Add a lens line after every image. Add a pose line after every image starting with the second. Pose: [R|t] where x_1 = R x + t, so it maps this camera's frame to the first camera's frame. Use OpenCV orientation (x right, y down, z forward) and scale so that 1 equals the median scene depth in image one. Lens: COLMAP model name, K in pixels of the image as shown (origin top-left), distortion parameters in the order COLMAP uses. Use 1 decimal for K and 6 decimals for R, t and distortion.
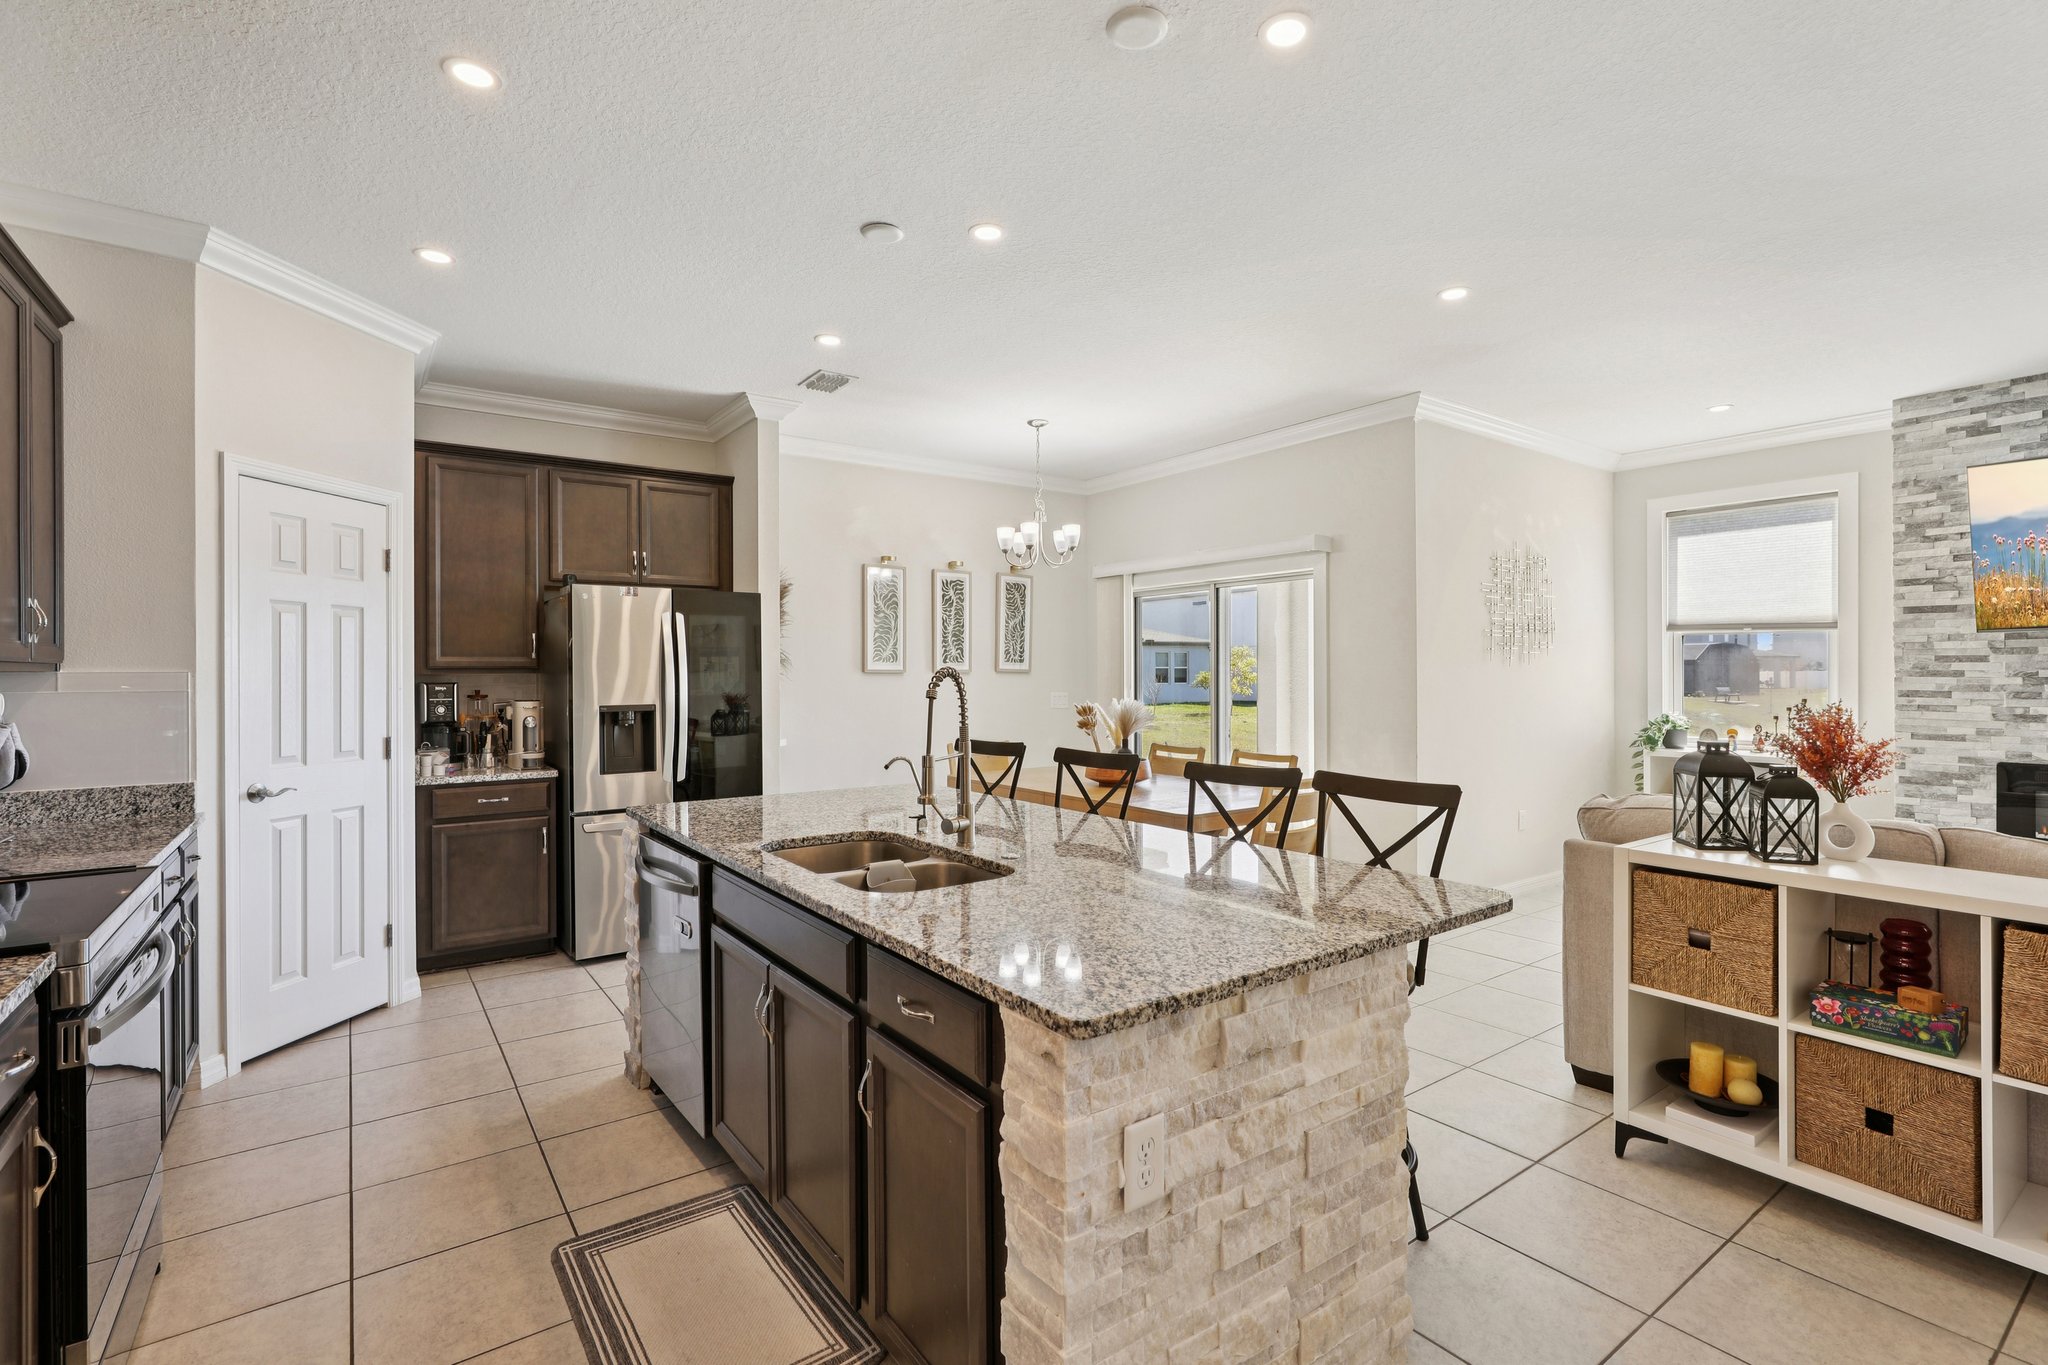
lens RADIAL K [[939.5, 0, 1028.0], [0, 939.5, 680.1], [0, 0, 1]] dist [-0.003128, 0.002652]
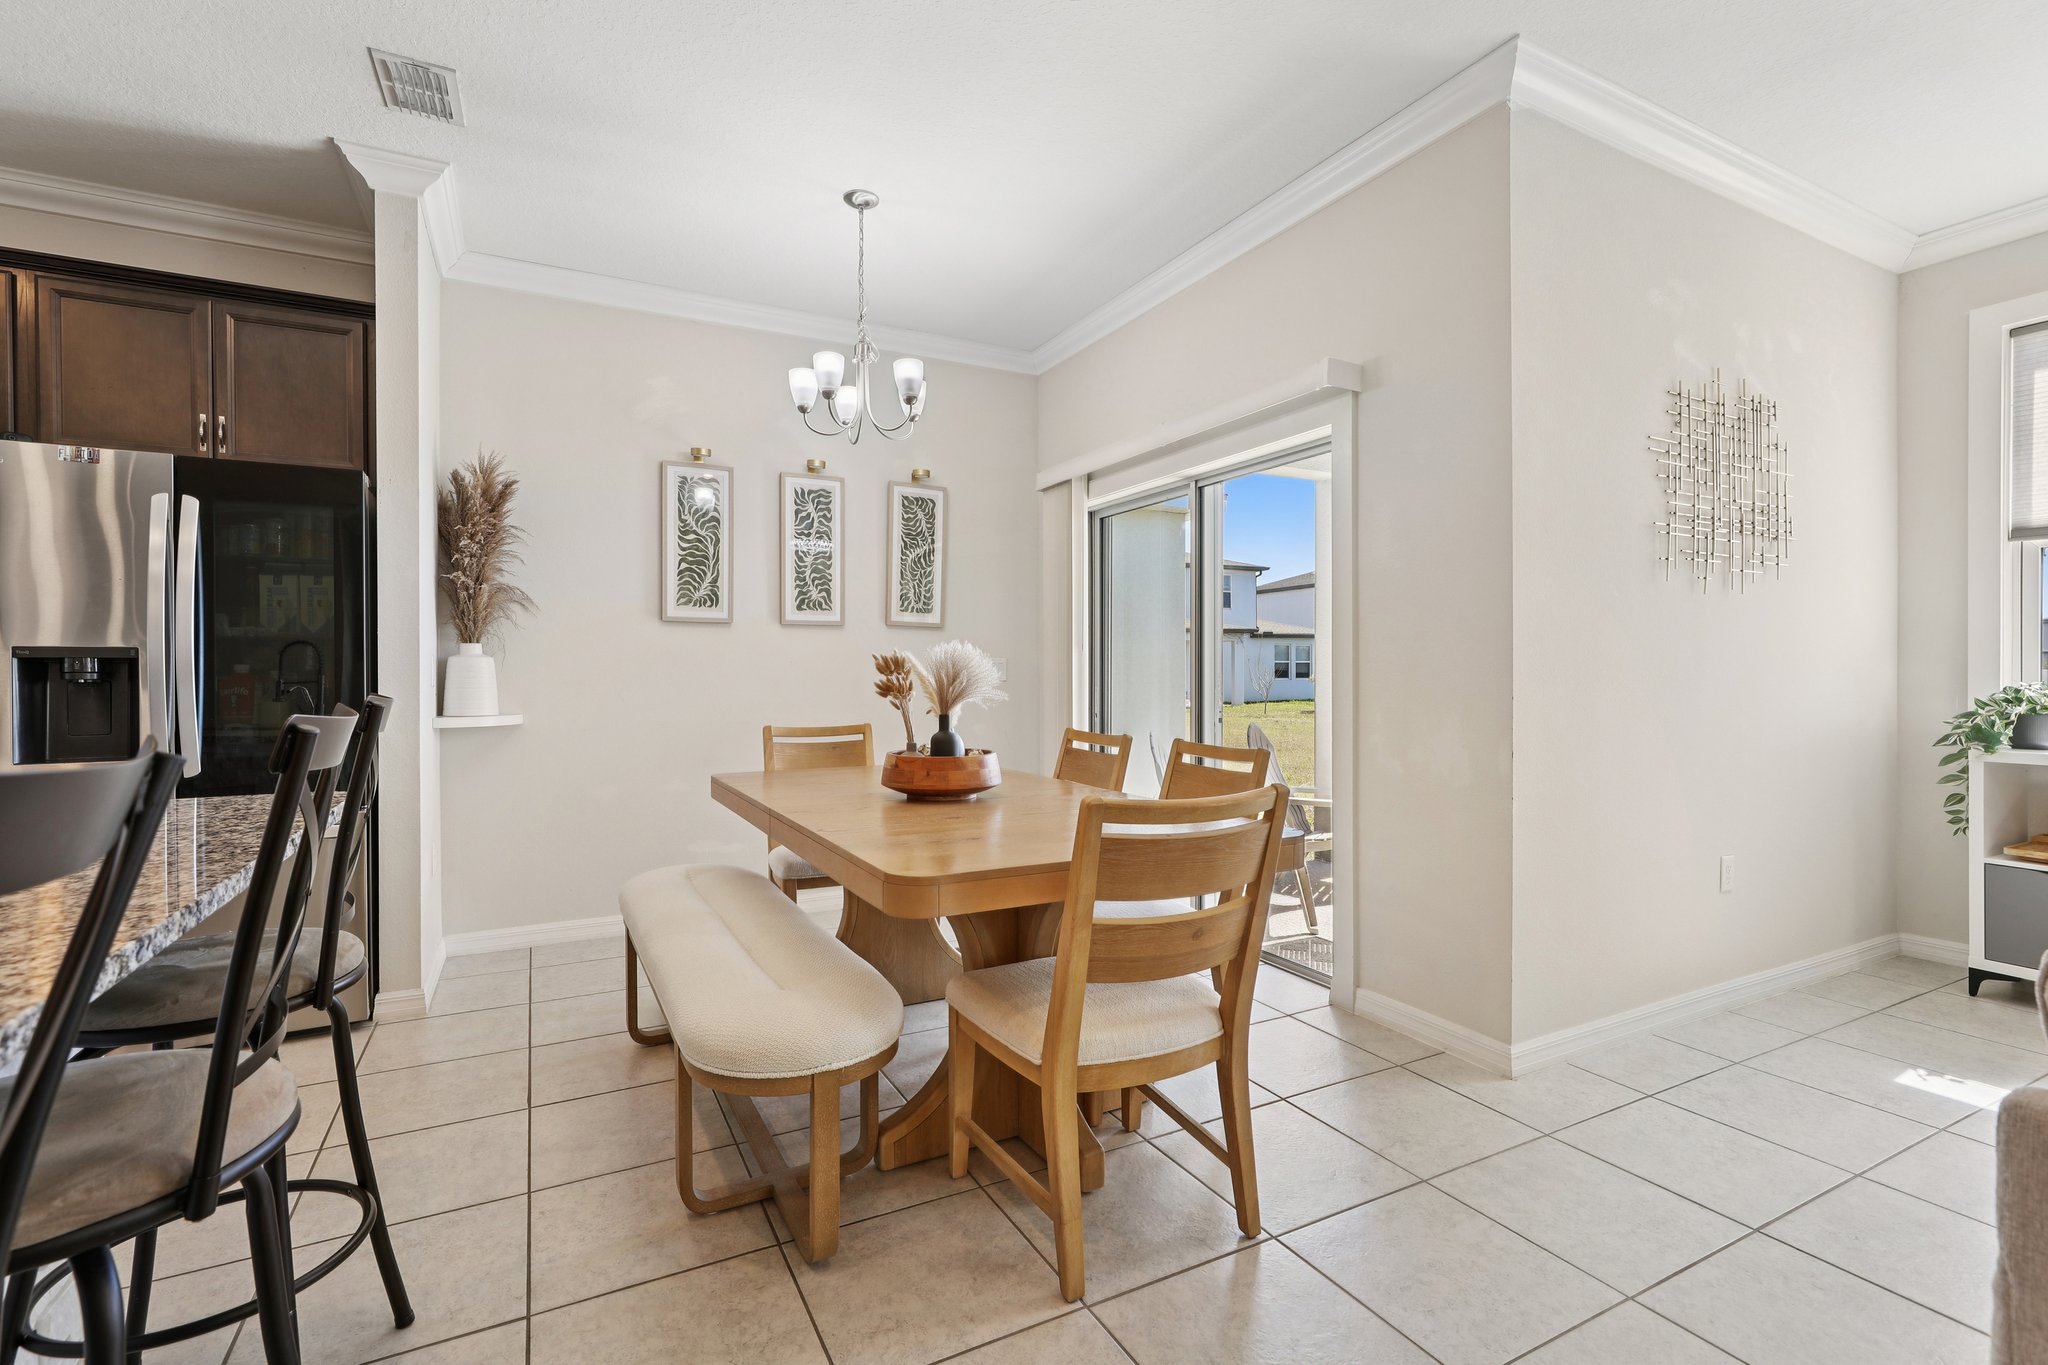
lens RADIAL K [[939.5, 0, 1021.3], [0, 939.5, 678.0], [0, 0, 1]] dist [-0.003128, 0.002652]
pose [[0.989375, 0.002724, -0.145361, 0.179046], [-0.002927, 0.999995, -0.001183, 0.033047], [0.145357, 0.001596, 0.989378, 0.362265]]
